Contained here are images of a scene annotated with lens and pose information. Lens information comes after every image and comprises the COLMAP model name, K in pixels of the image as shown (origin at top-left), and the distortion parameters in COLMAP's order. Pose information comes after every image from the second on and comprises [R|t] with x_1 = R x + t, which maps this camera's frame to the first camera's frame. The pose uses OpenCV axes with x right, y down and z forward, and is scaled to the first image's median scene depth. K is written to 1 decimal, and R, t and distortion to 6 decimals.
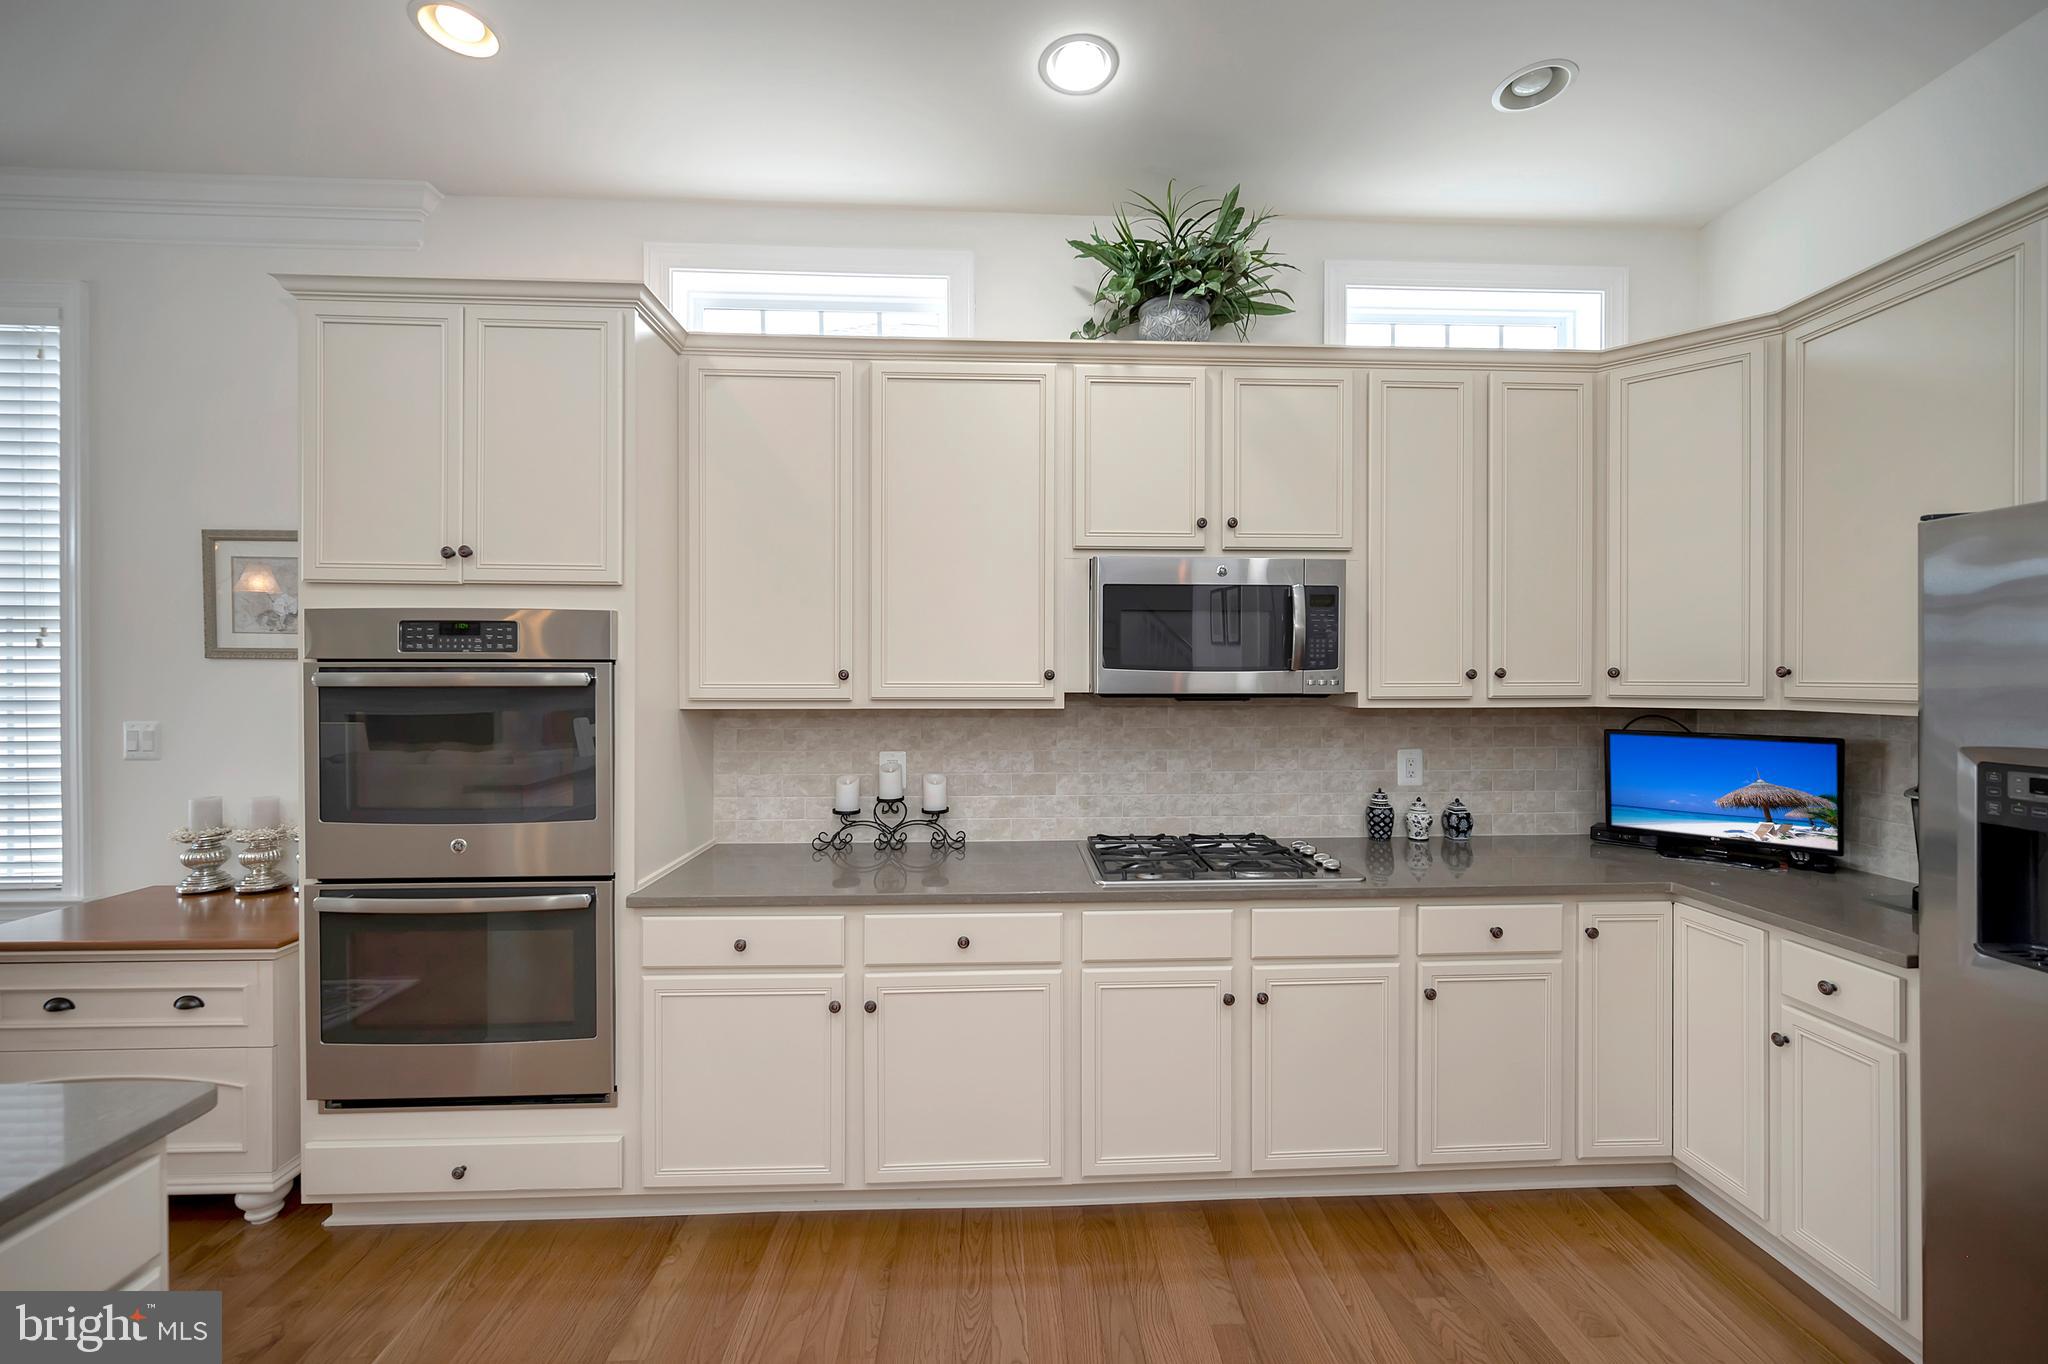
lens RADIAL K [[832.0, 0, 1019.8], [0, 832.0, 676.4], [0, 0, 1]] dist [-0.001187, -0.000912]
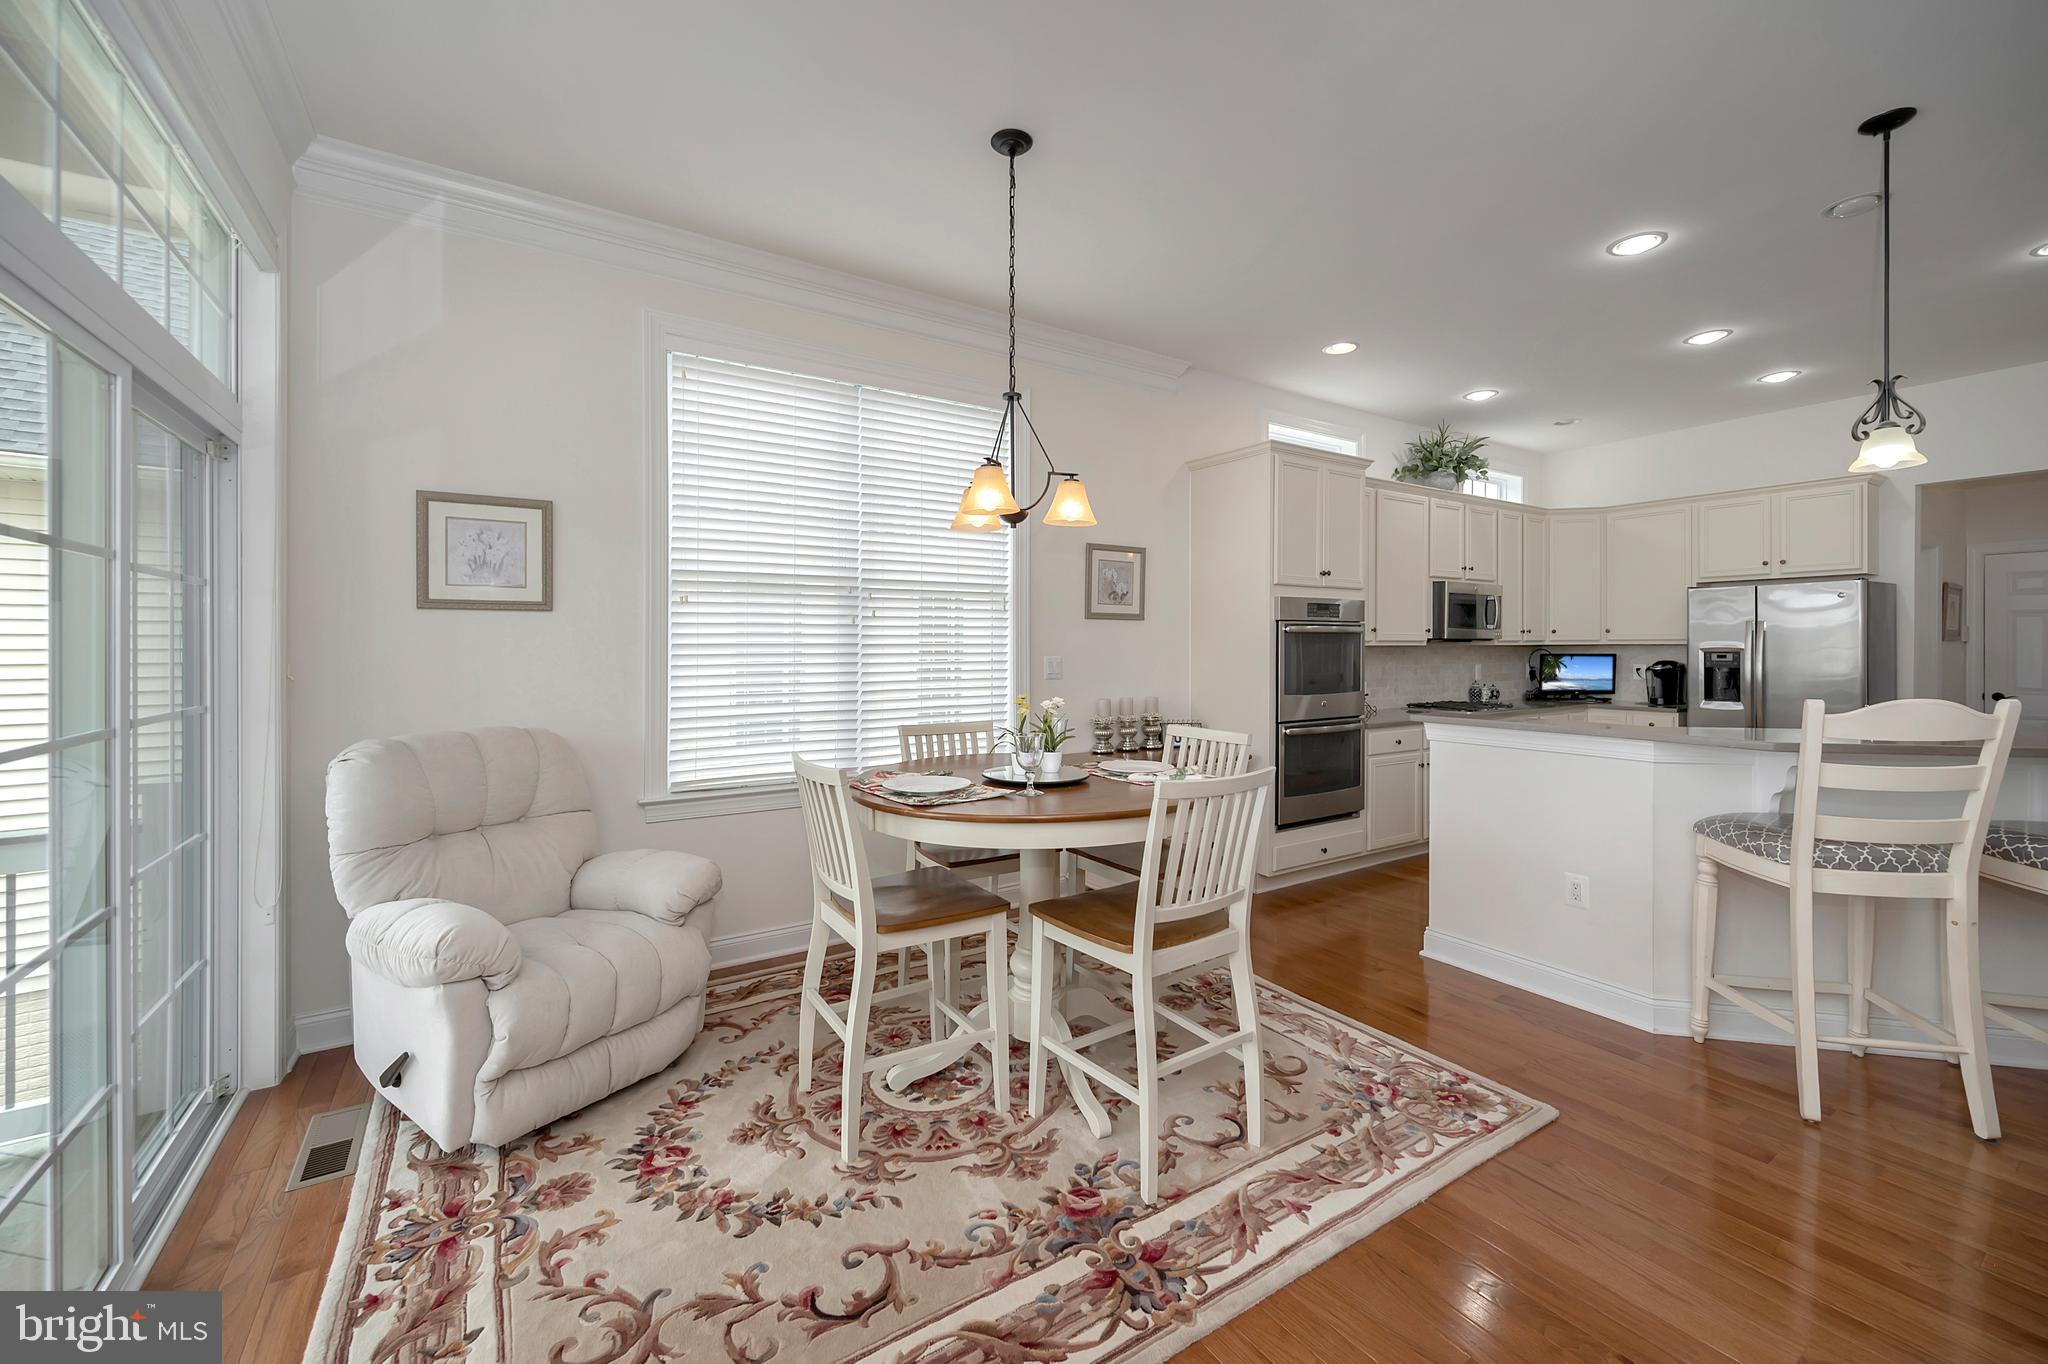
lens RADIAL K [[832.0, 0, 1024.3], [0, 832.0, 651.8], [0, 0, 1]] dist [-0.001187, -0.000912]
pose [[0.861370, -0.006621, 0.507936, -2.029440], [0.005246, 0.999978, 0.004138, 0.040362], [-0.507952, -0.000900, 0.861385, -0.415991]]
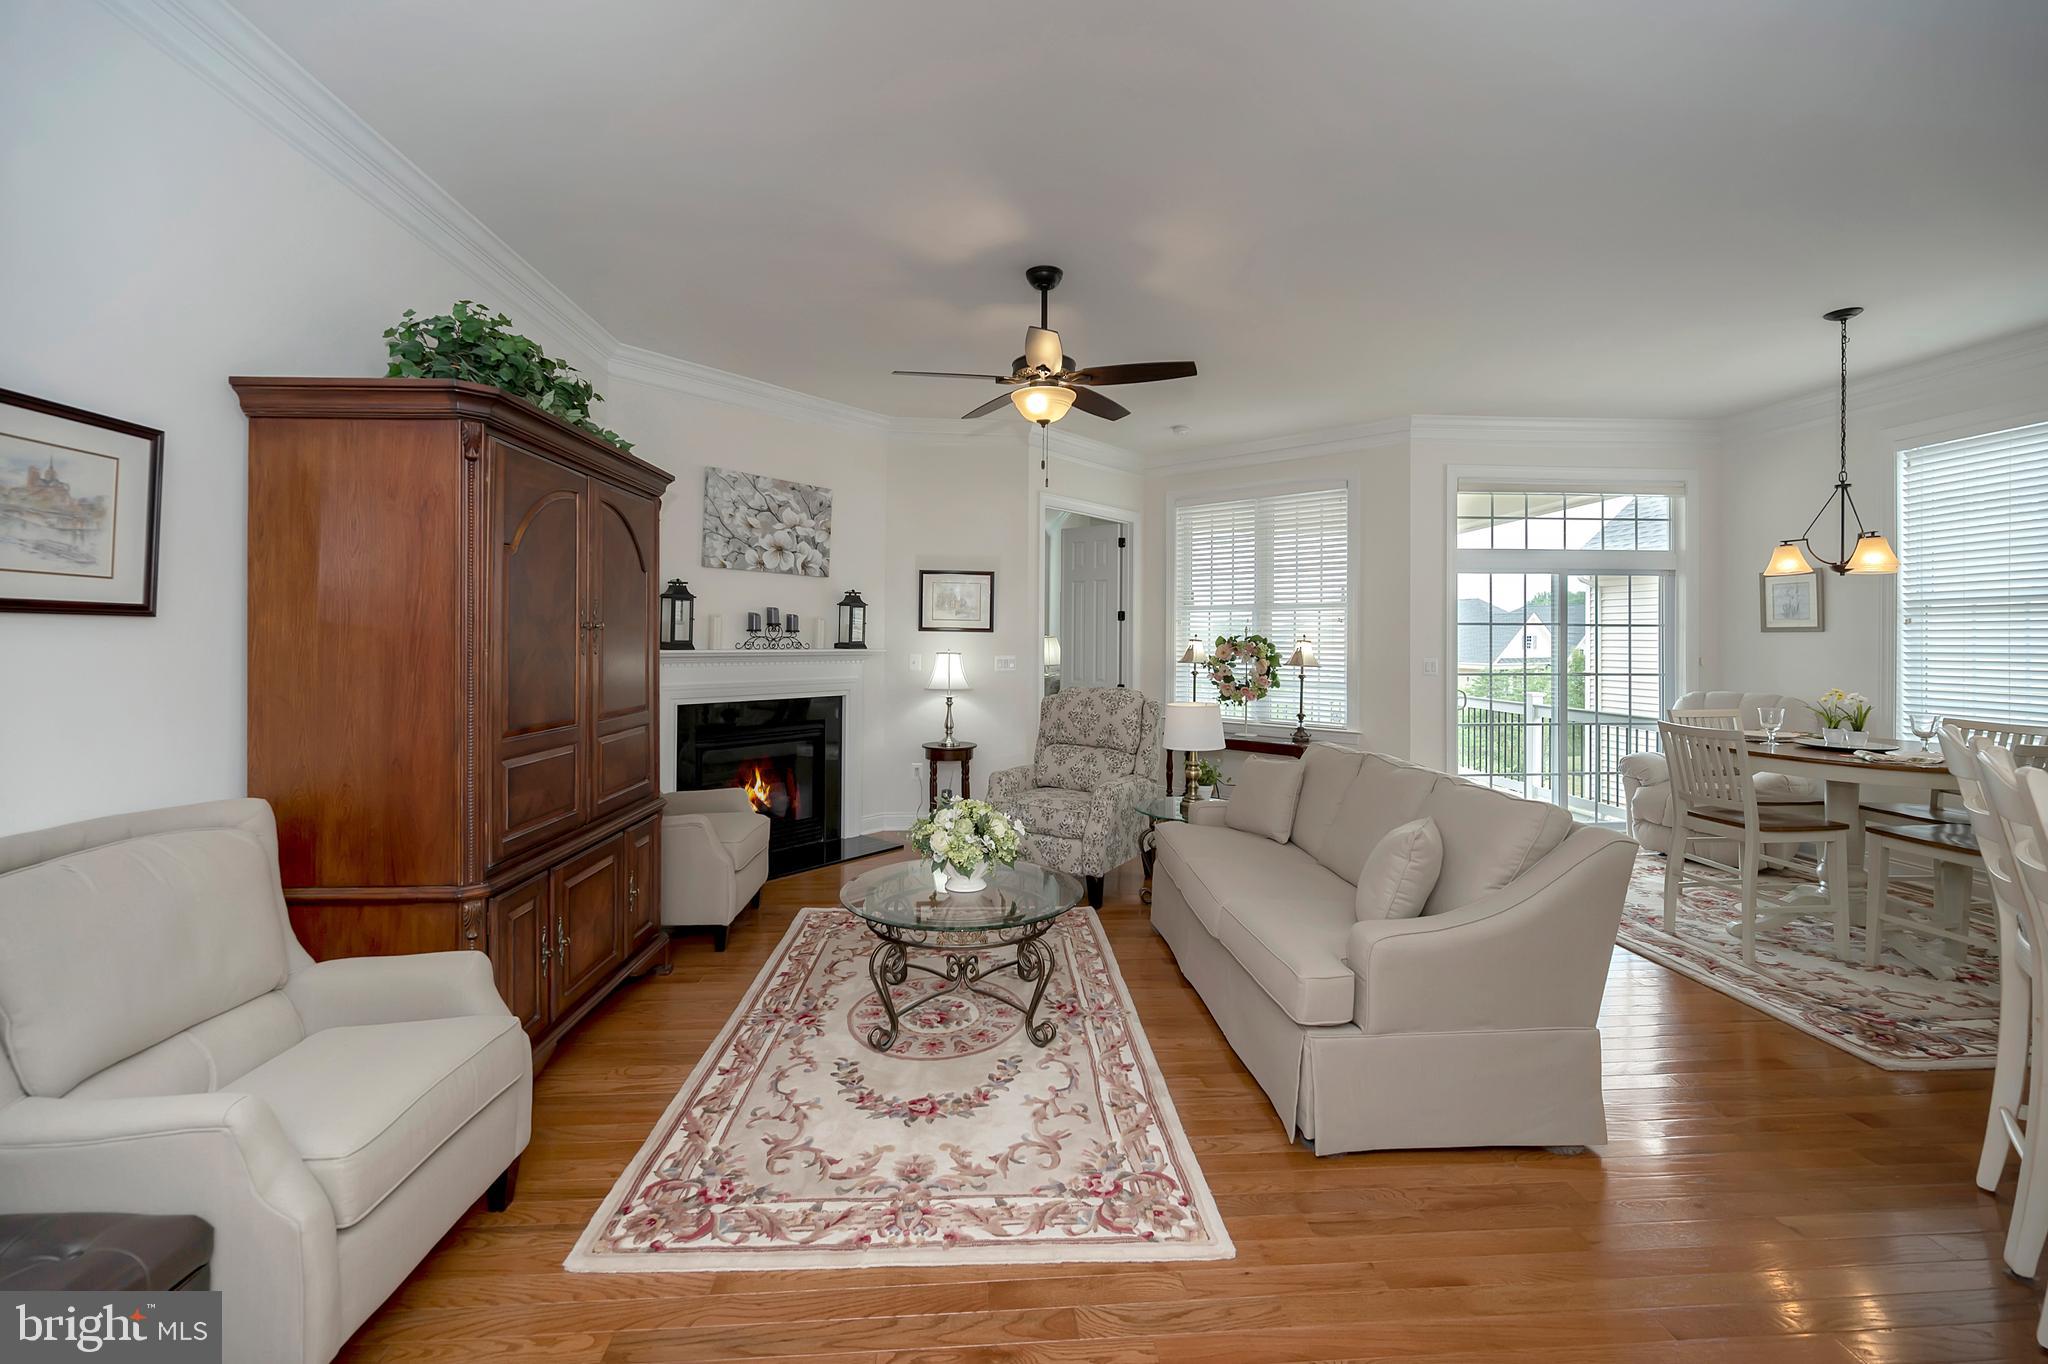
lens RADIAL K [[832.0, 0, 1012.7], [0, 832.0, 632.7], [0, 0, 1]] dist [-0.001187, -0.000912]
pose [[0.021418, -0.009164, -0.999729, 0.021282], [-0.010542, 0.999900, -0.009392, 0.024900], [0.999715, 0.010740, 0.021319, -1.079397]]
